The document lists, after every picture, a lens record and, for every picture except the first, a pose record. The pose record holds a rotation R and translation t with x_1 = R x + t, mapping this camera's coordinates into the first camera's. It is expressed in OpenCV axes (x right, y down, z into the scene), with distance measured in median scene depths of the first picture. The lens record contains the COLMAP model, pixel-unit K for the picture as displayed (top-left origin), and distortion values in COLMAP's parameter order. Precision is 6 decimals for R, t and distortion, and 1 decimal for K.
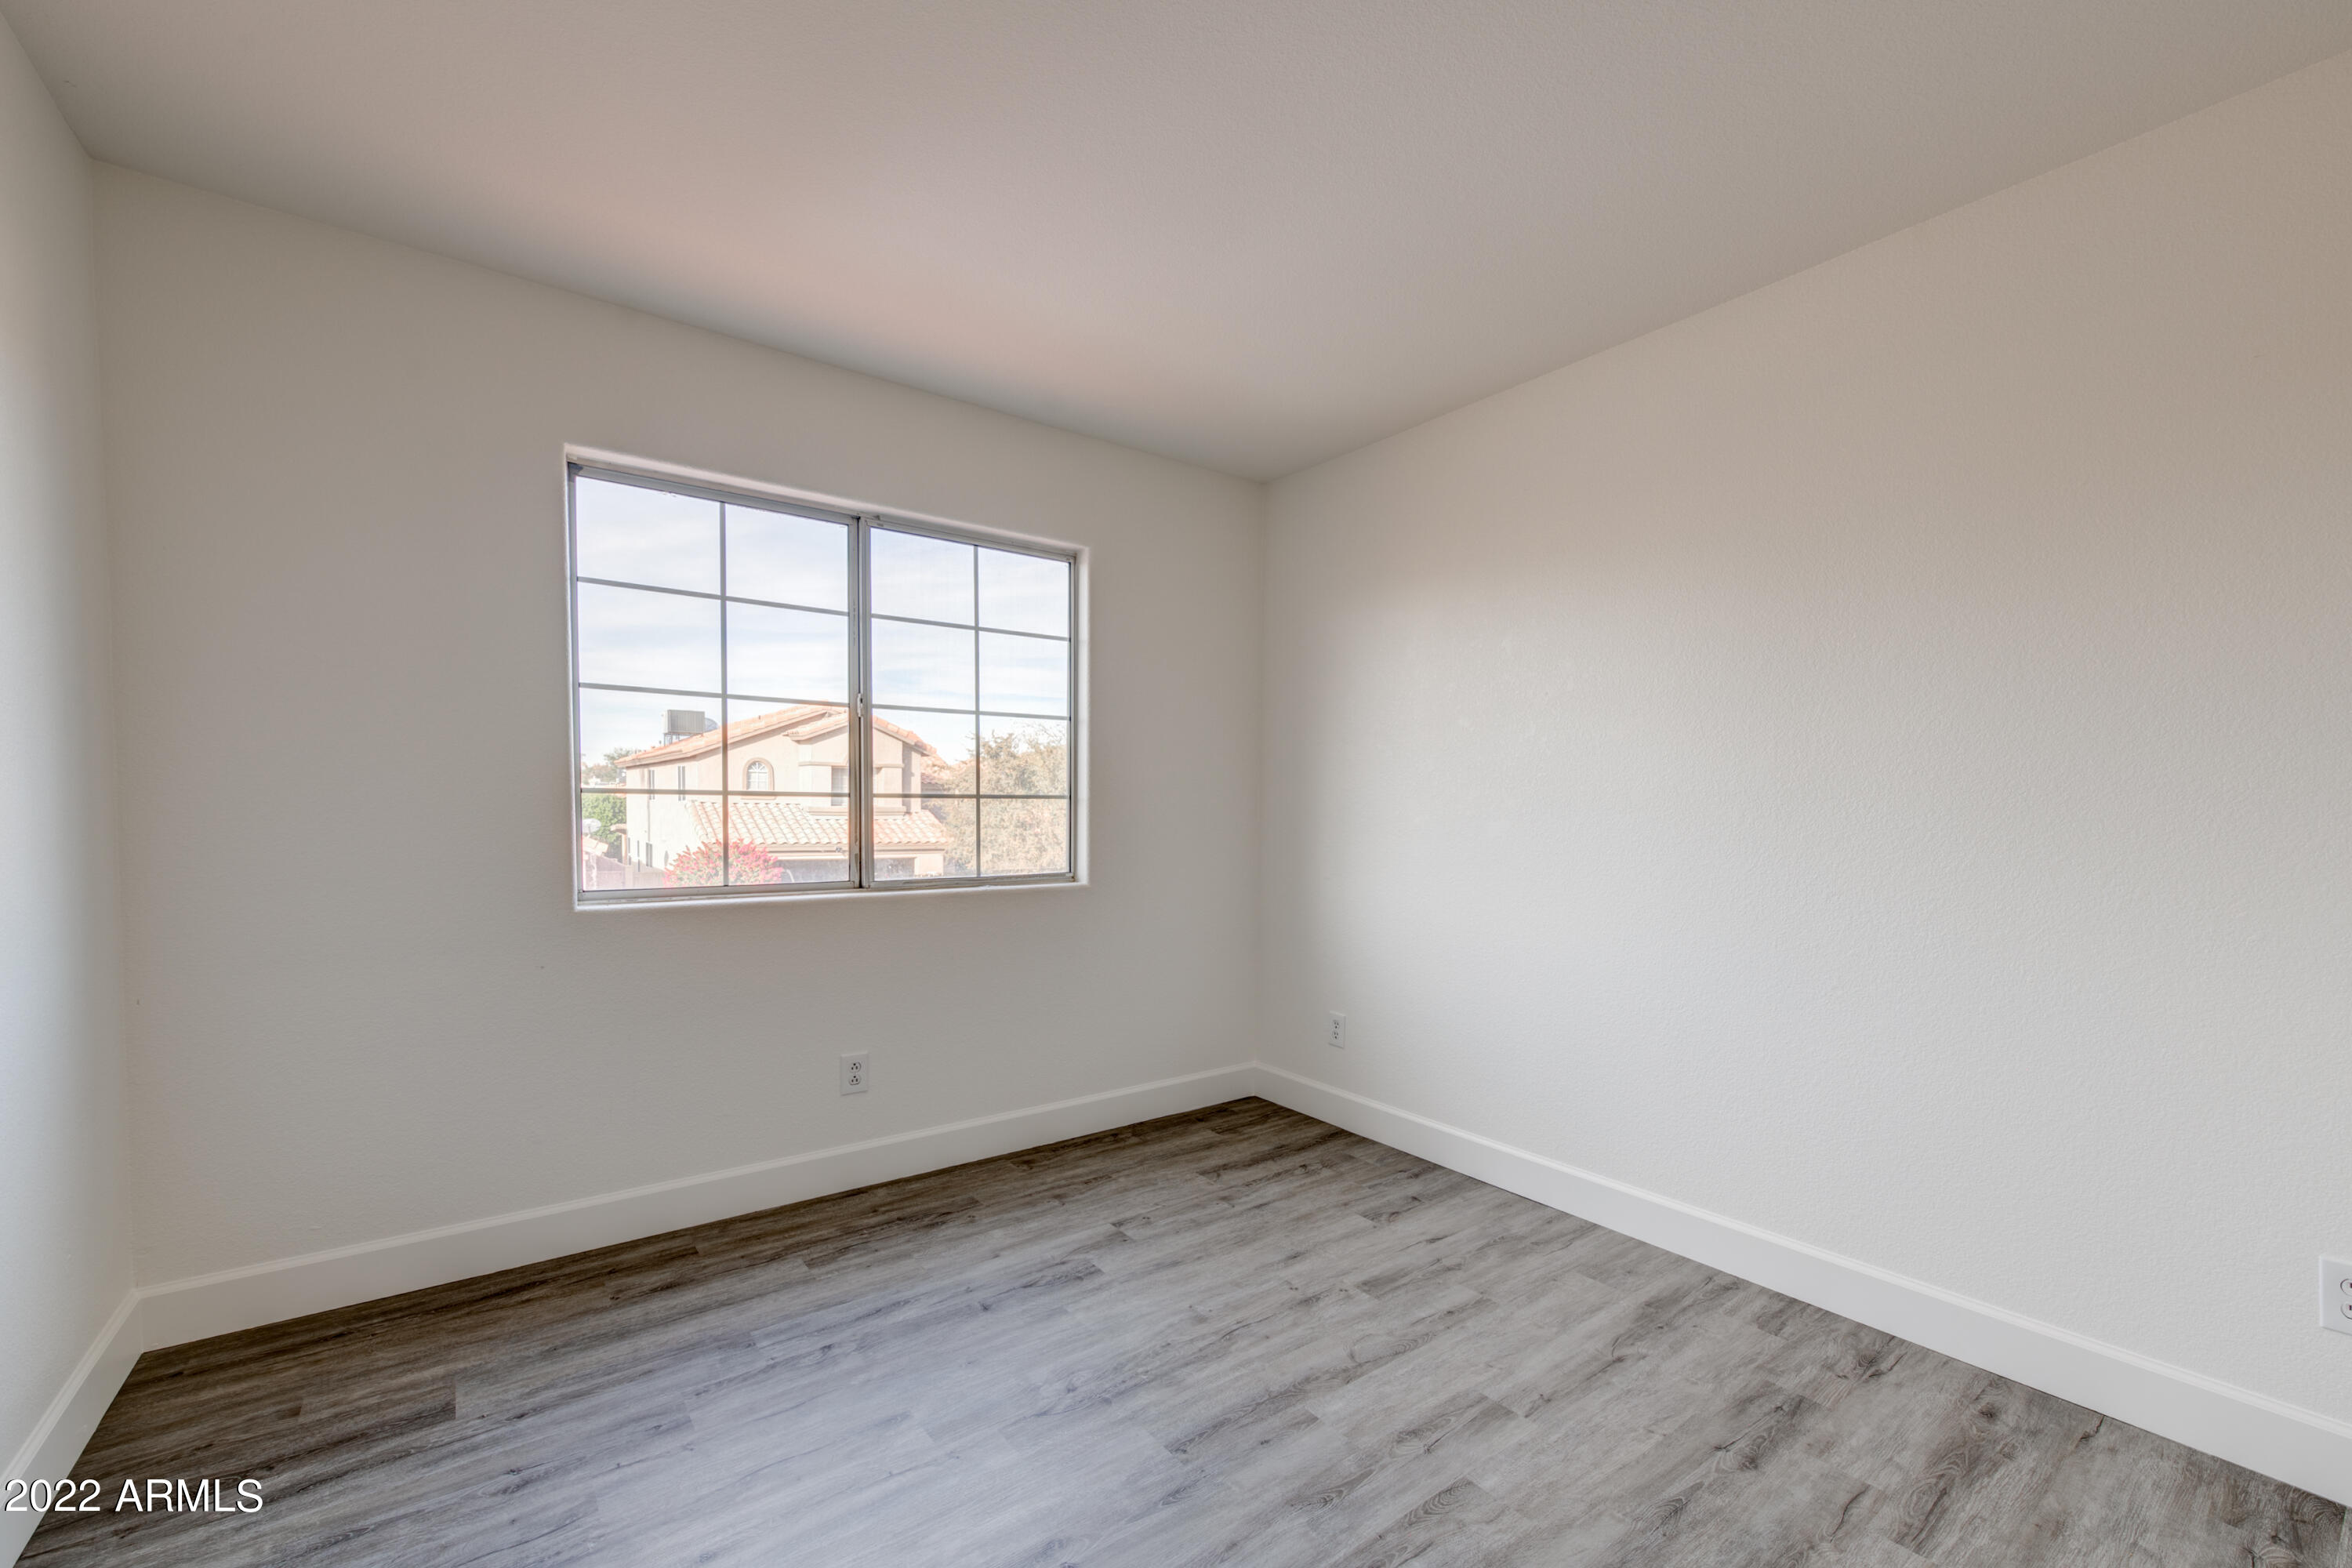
lens RADIAL K [[918.3, 0, 1173.9], [0, 918.3, 847.8], [0, 0, 1]] dist [0.000616, 0.000049]
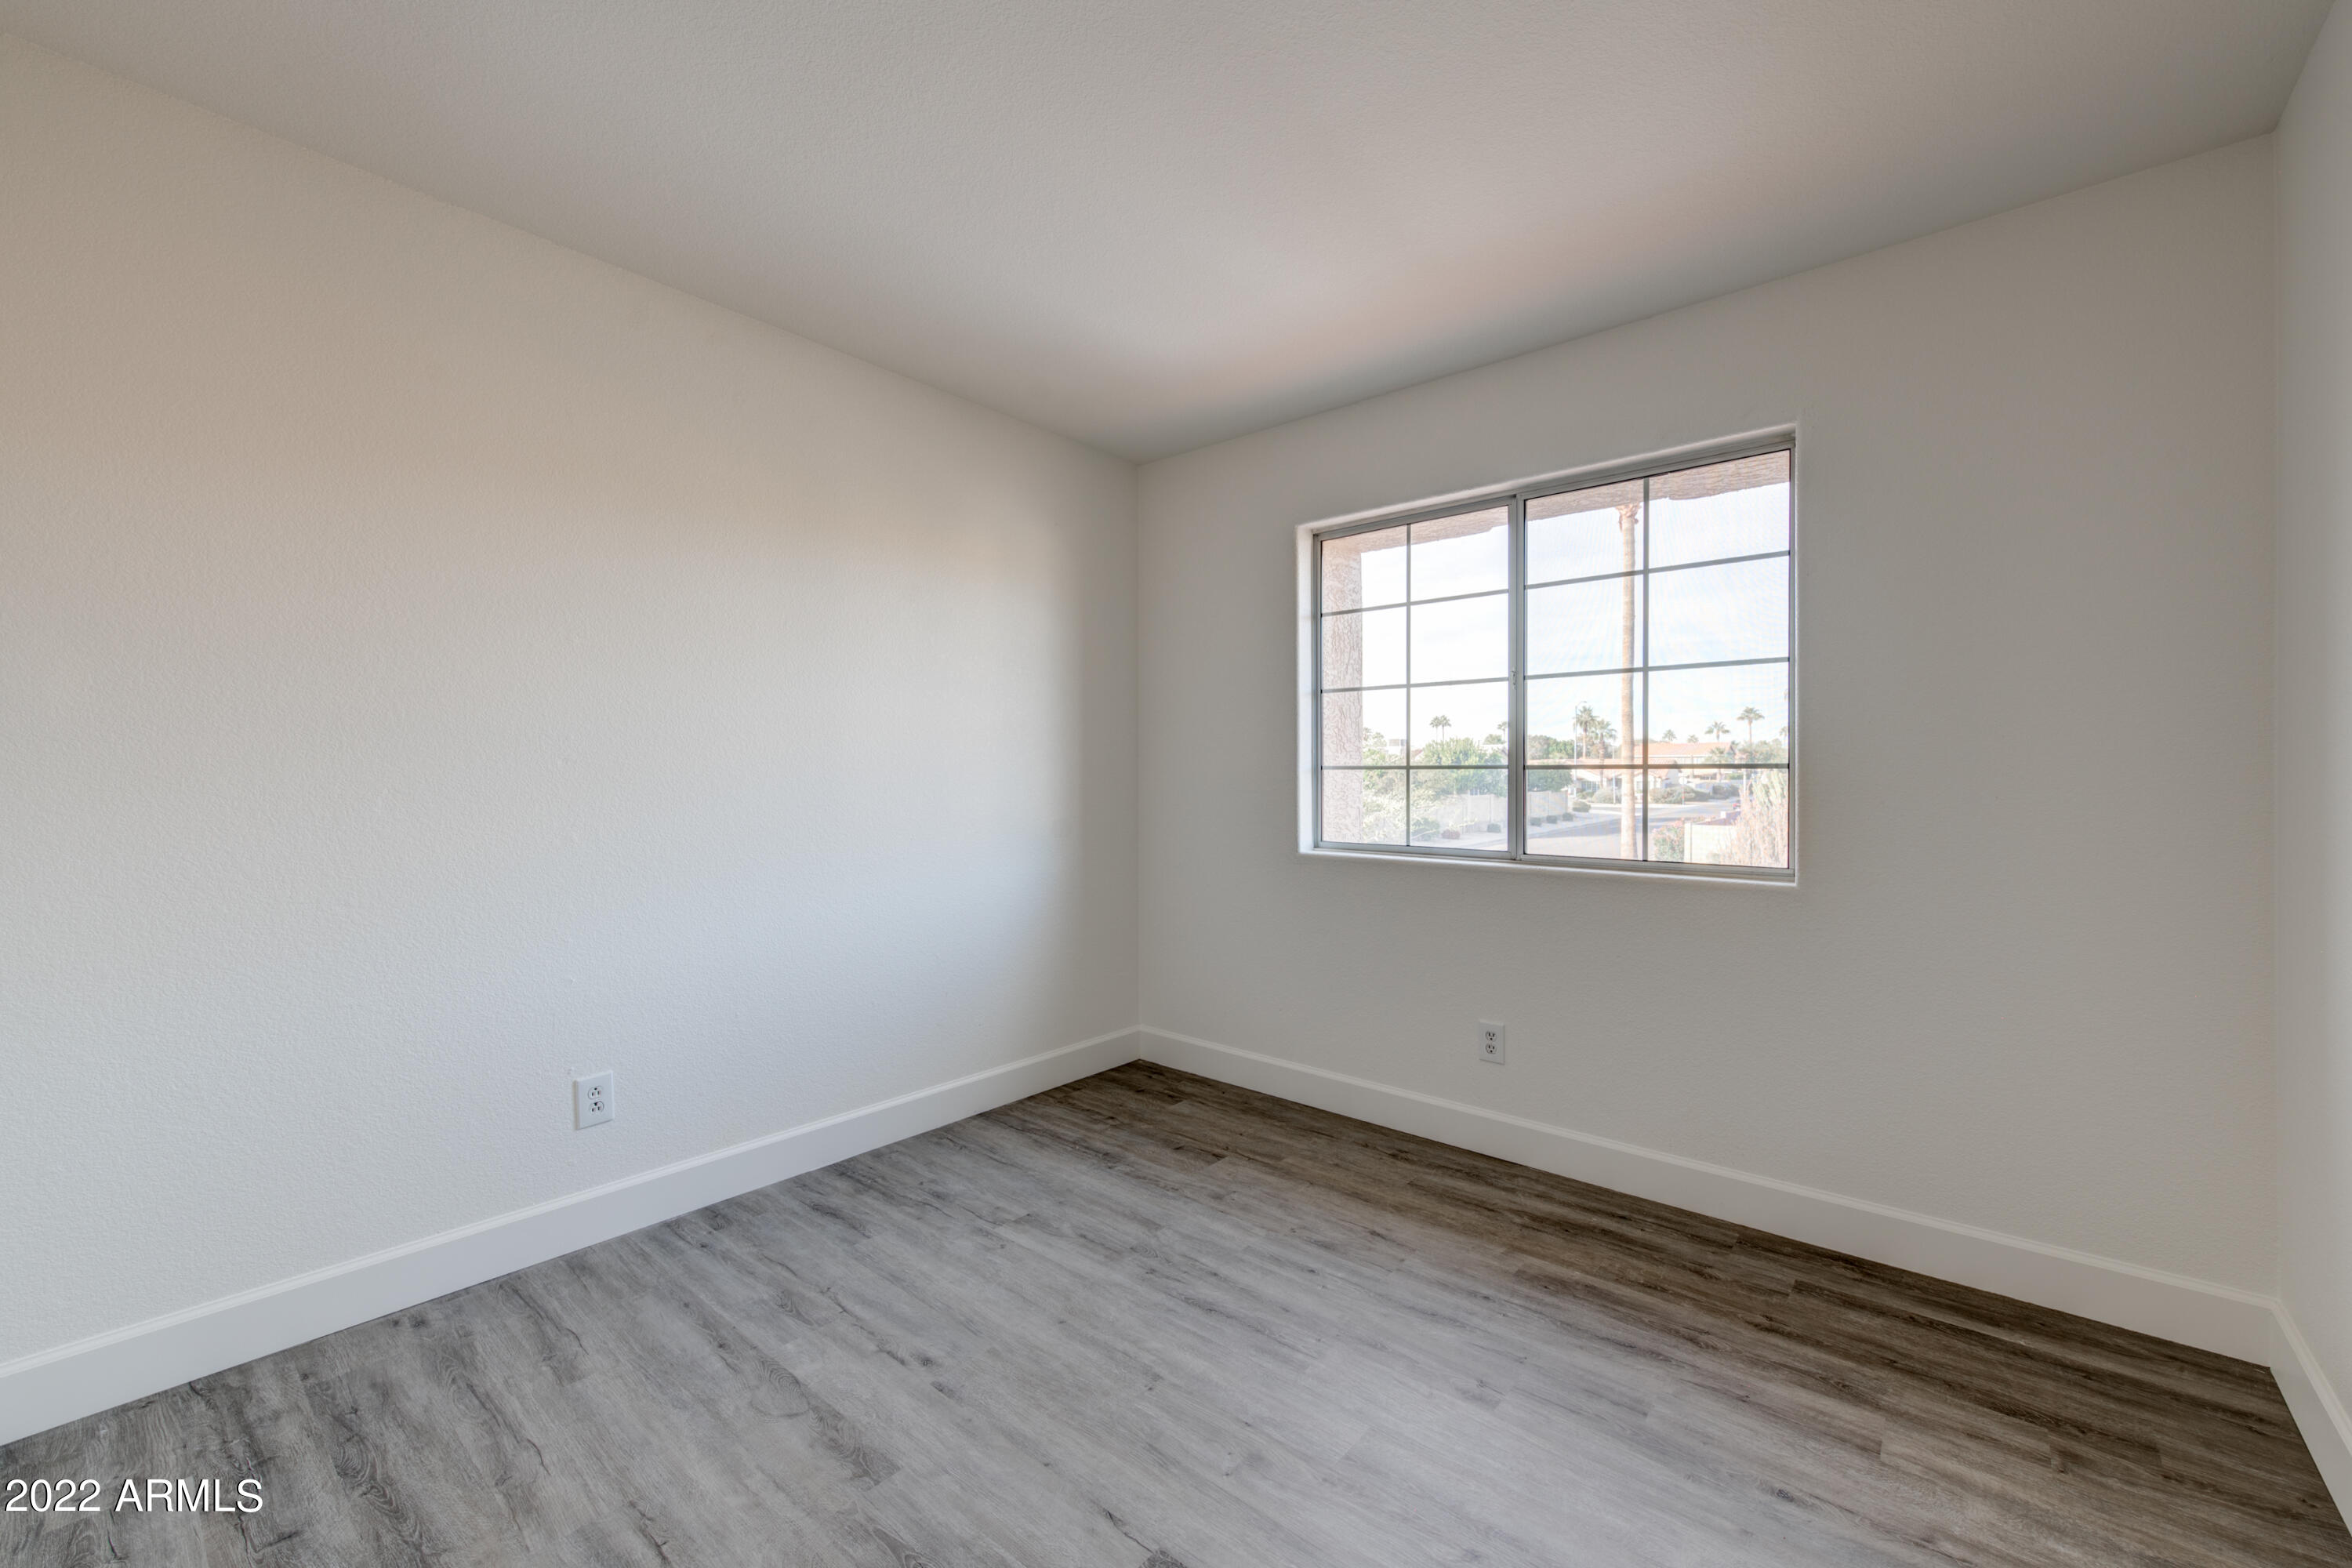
lens RADIAL K [[928.8, 0, 1169.7], [0, 928.8, 774.8], [0, 0, 1]] dist [-0.000378, -0.000103]
pose [[0.242730, -0.005565, -0.970078, 0.564061], [-0.045890, 0.998798, -0.017213, -0.015219], [0.969008, 0.048695, 0.242183, 0.393371]]
